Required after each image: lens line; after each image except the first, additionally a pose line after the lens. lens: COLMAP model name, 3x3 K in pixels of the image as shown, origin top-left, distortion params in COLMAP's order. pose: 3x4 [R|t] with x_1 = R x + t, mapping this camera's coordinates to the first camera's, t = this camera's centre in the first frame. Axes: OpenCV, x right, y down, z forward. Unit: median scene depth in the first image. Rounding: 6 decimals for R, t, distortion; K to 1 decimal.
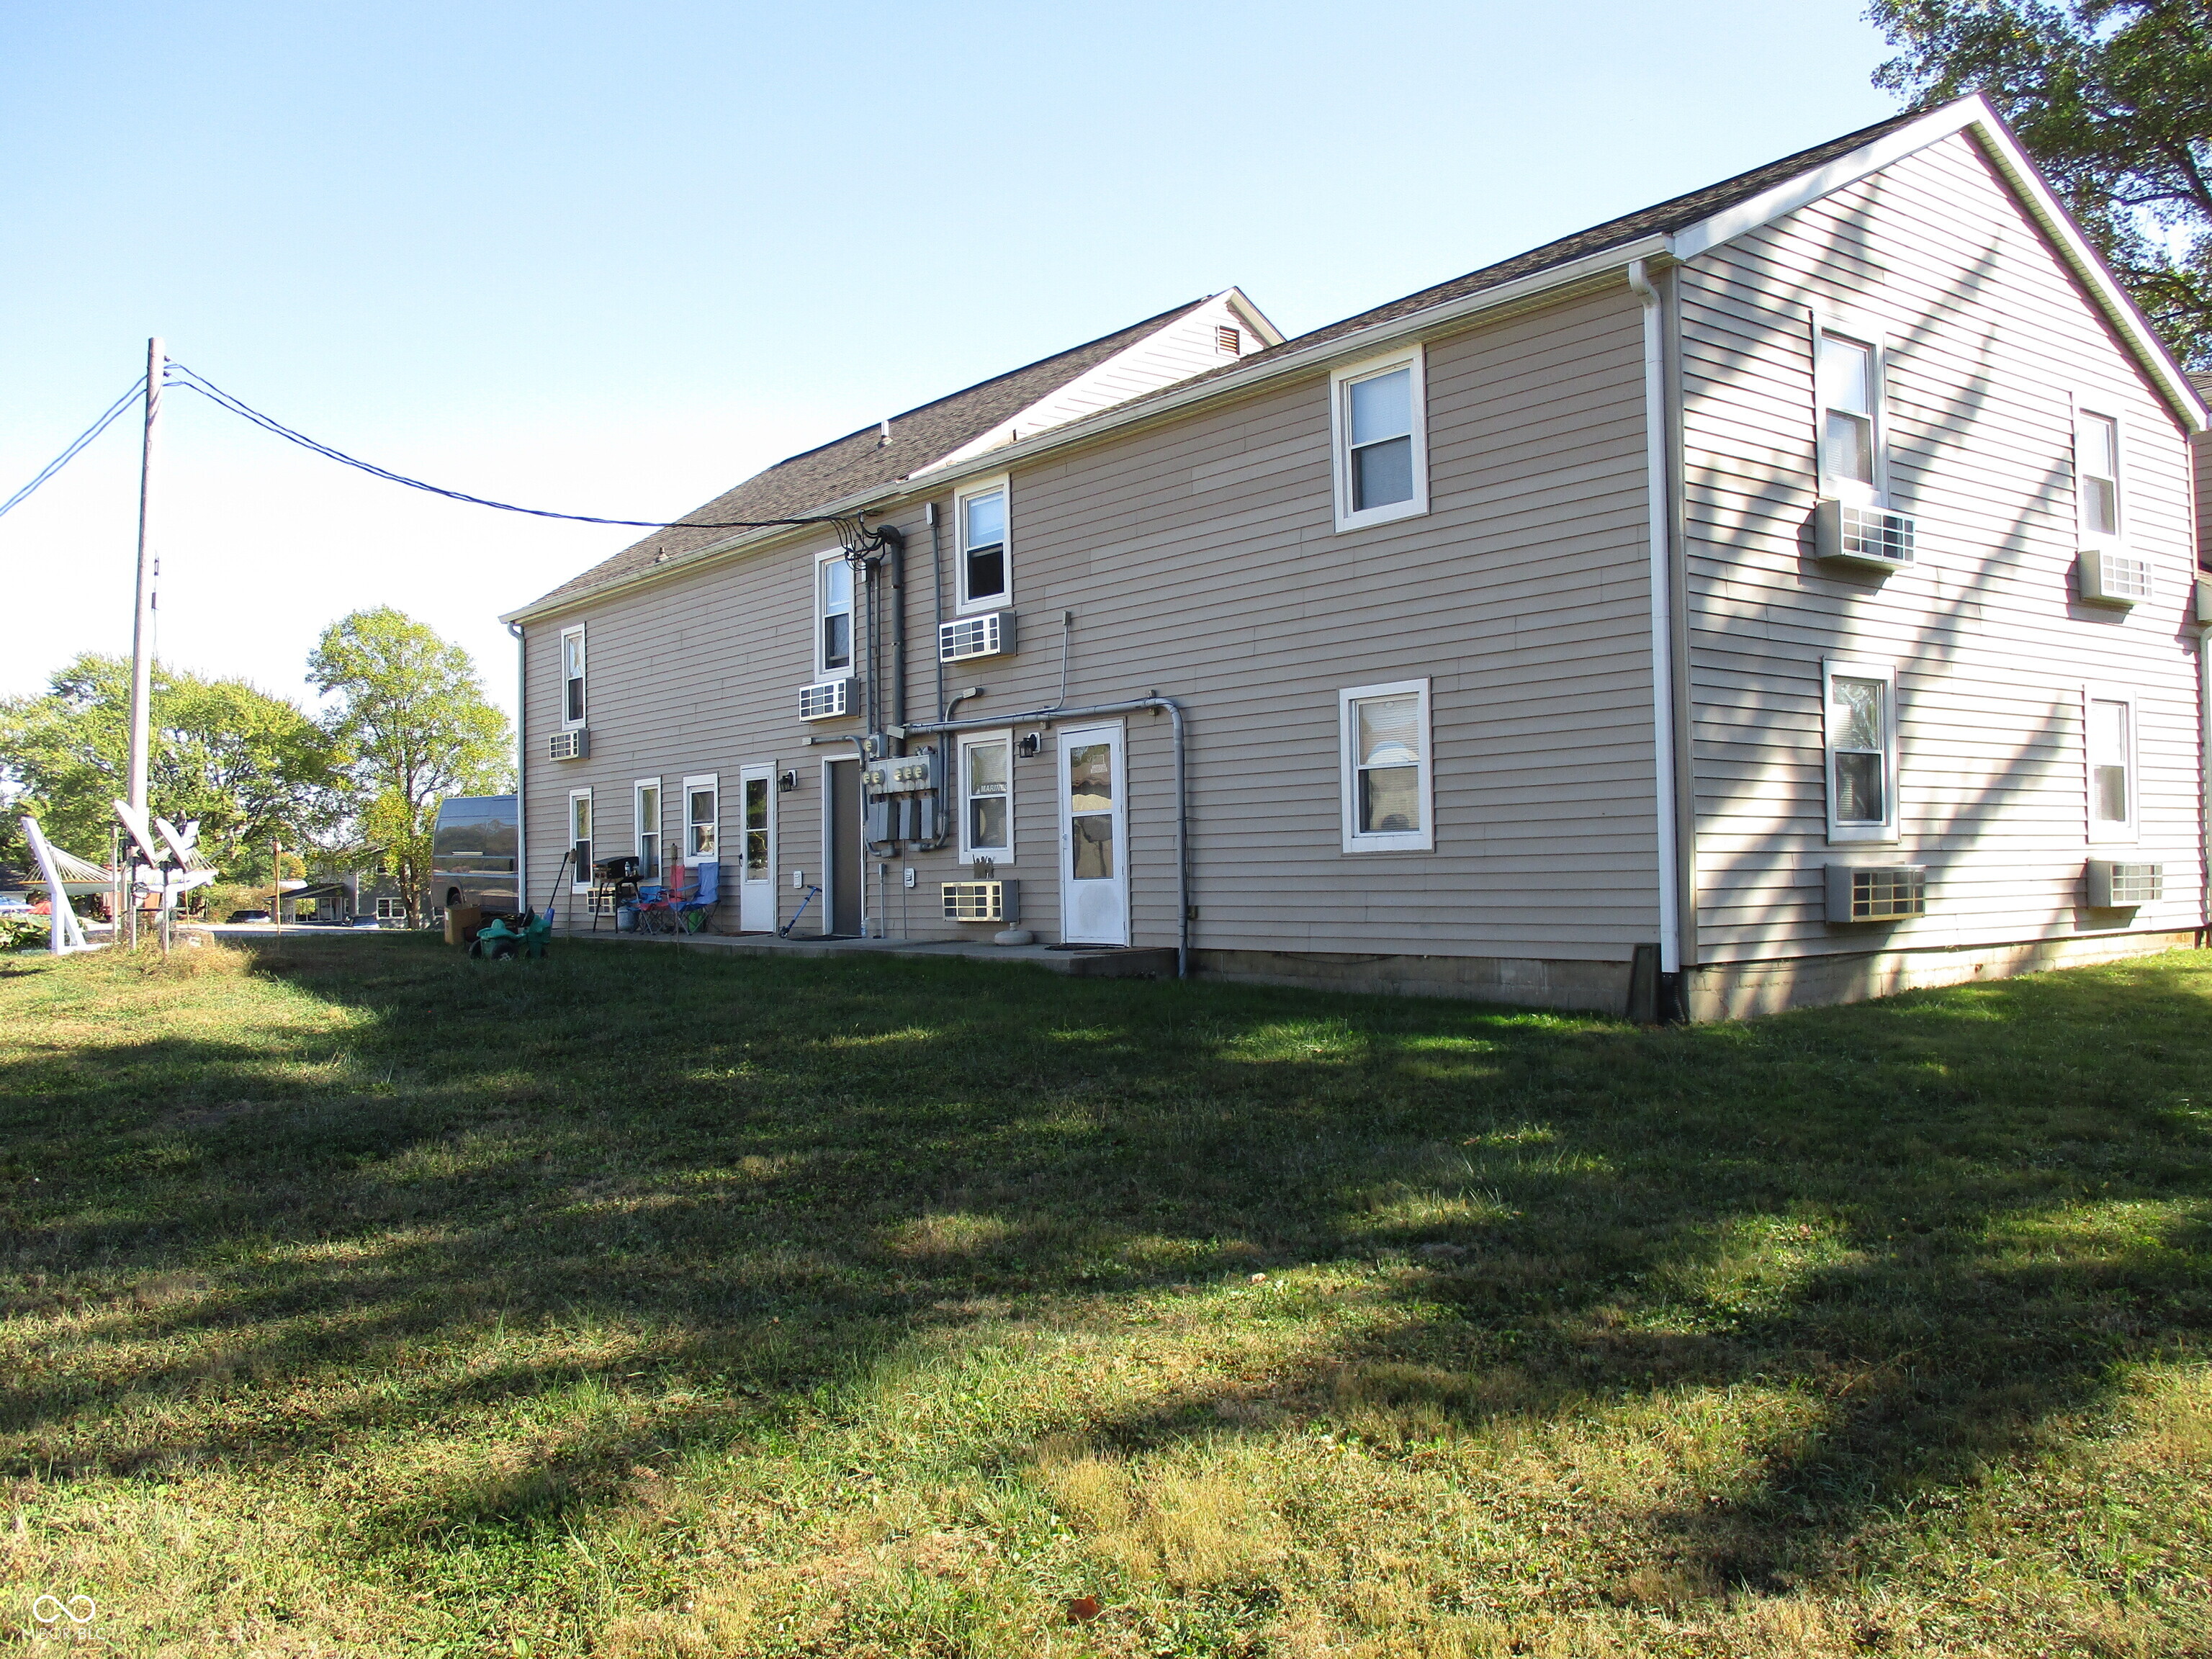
lens RADIAL K [[1856.3, 0, 1106.0], [0, 1856.3, 829.5], [0, 0, 1]] dist [-0.007041, 0.003653]
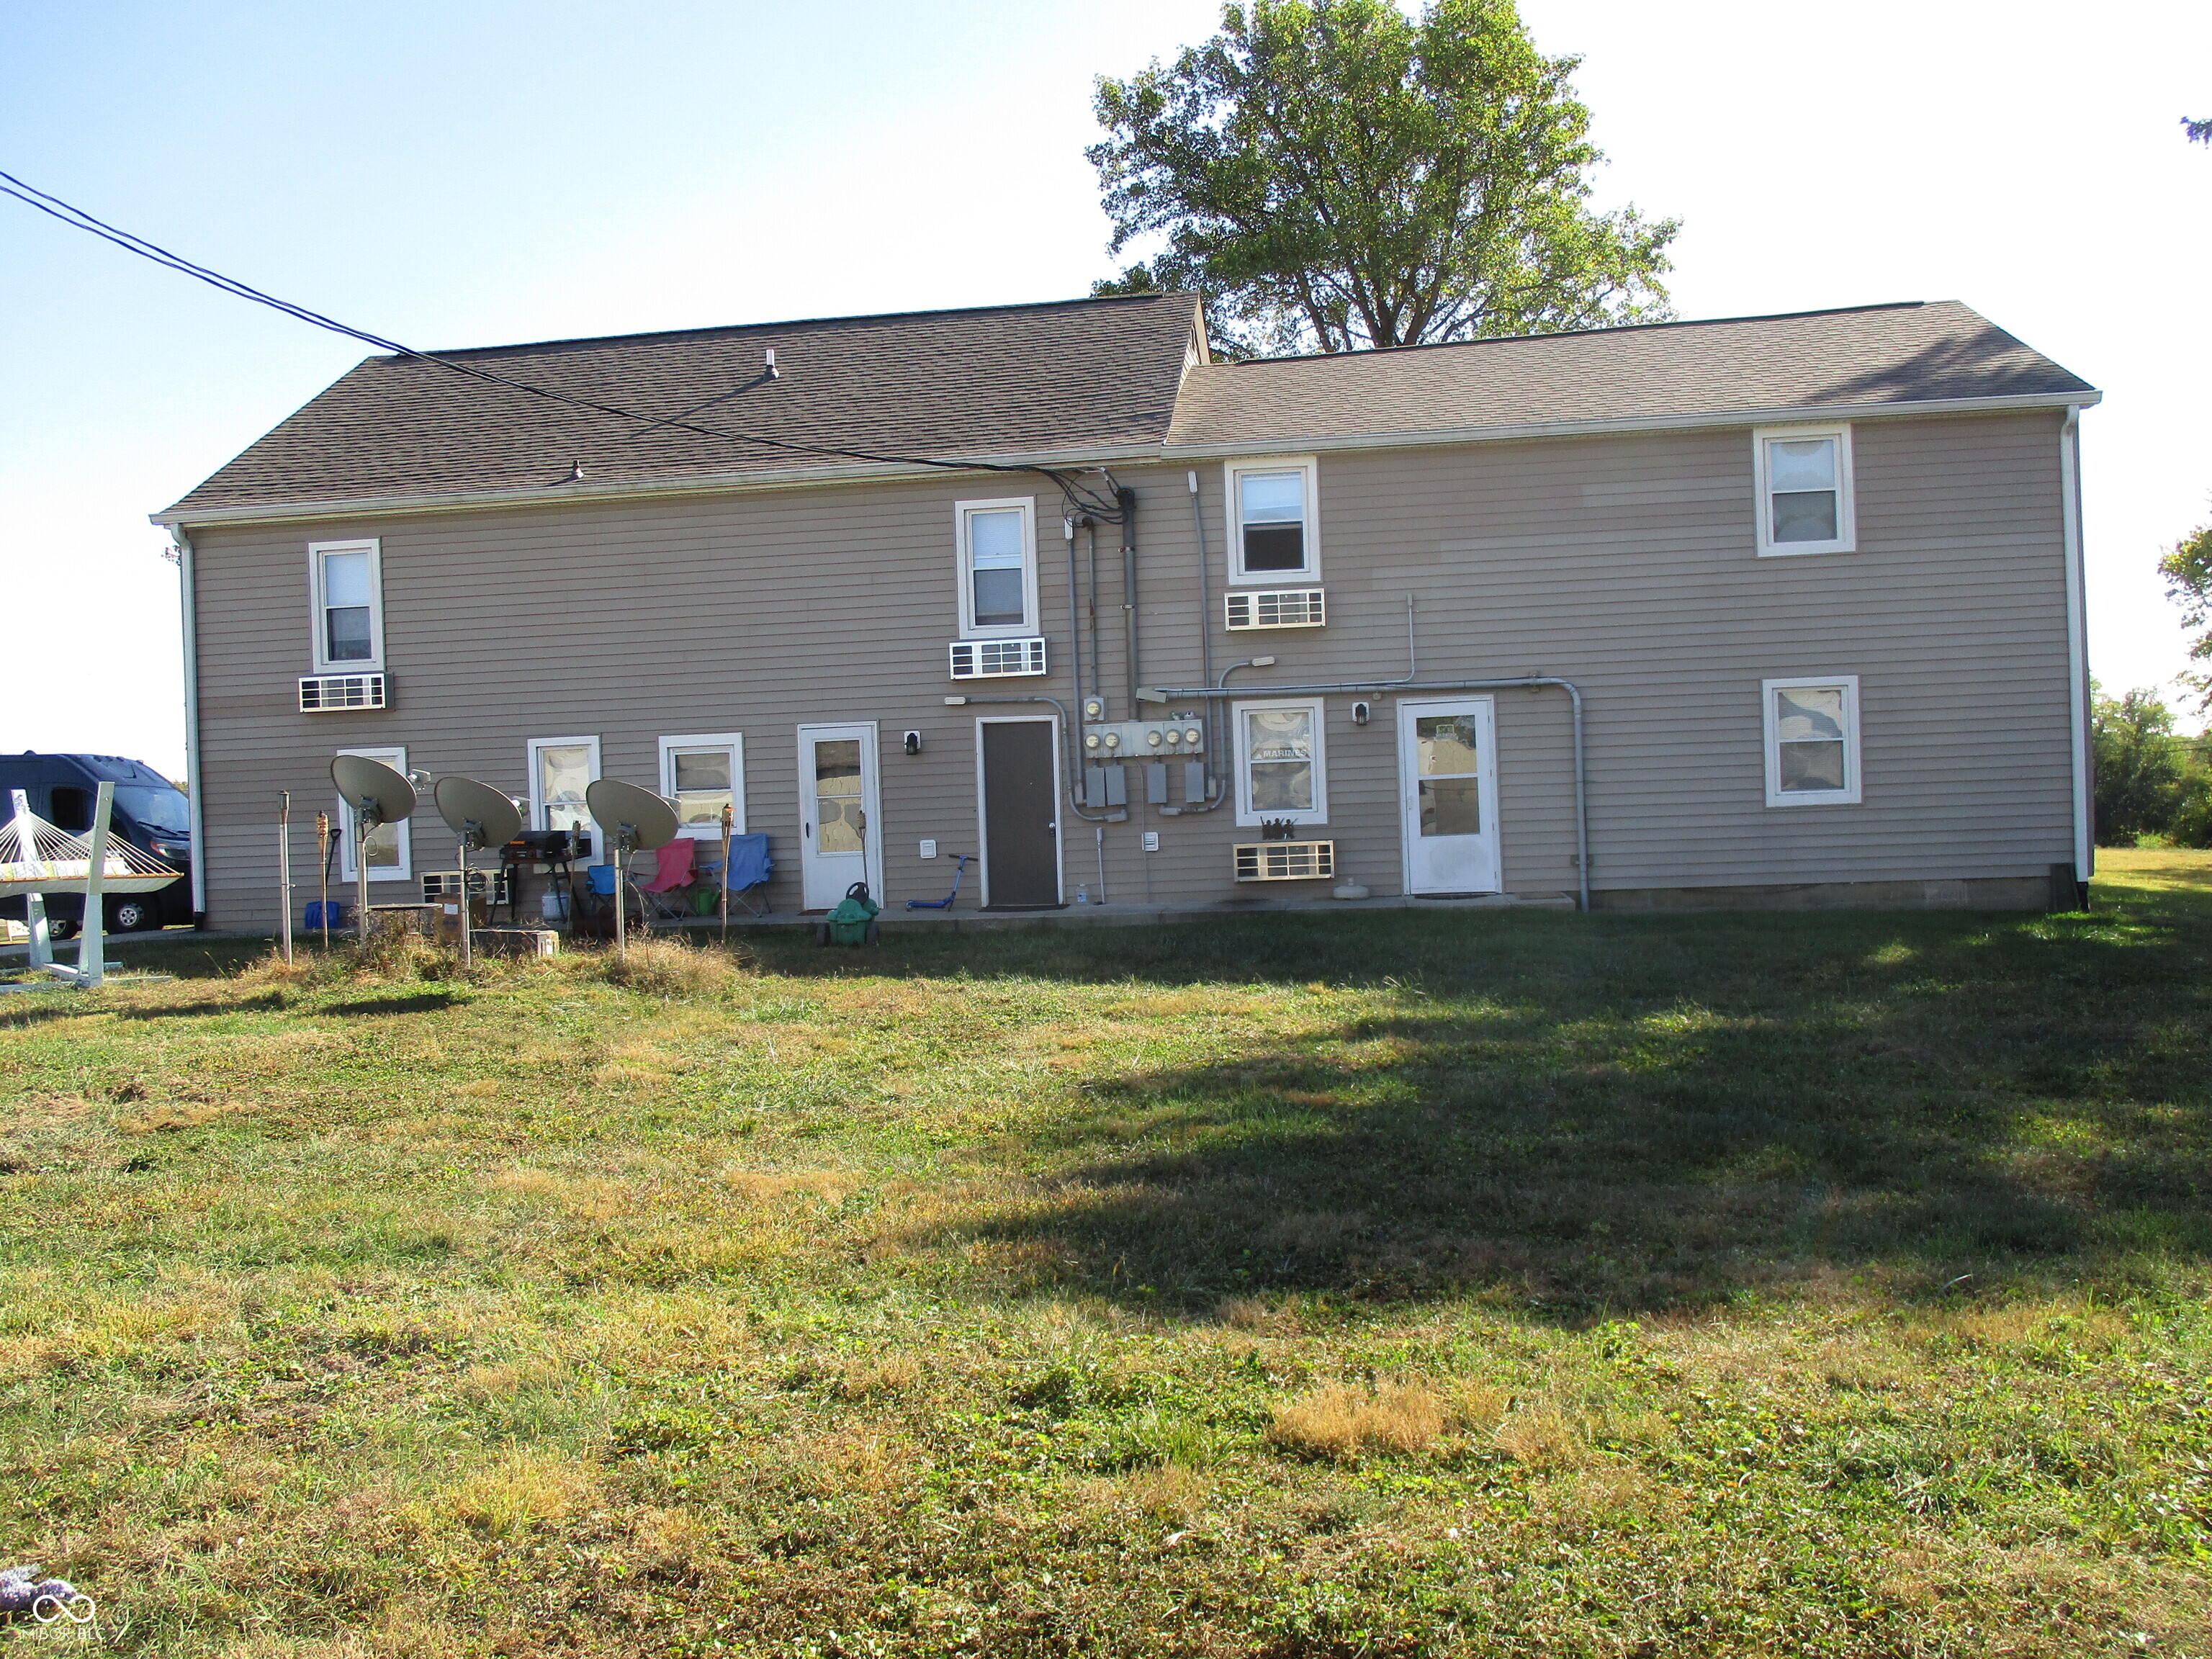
lens RADIAL K [[1856.3, 0, 1106.0], [0, 1856.3, 829.5], [0, 0, 1]] dist [-0.007041, 0.003653]
pose [[0.716727, -0.006982, 0.697319, -0.900665], [0.006112, 0.999974, 0.003731, 0.016889], [-0.697327, 0.001587, 0.716751, 0.327507]]
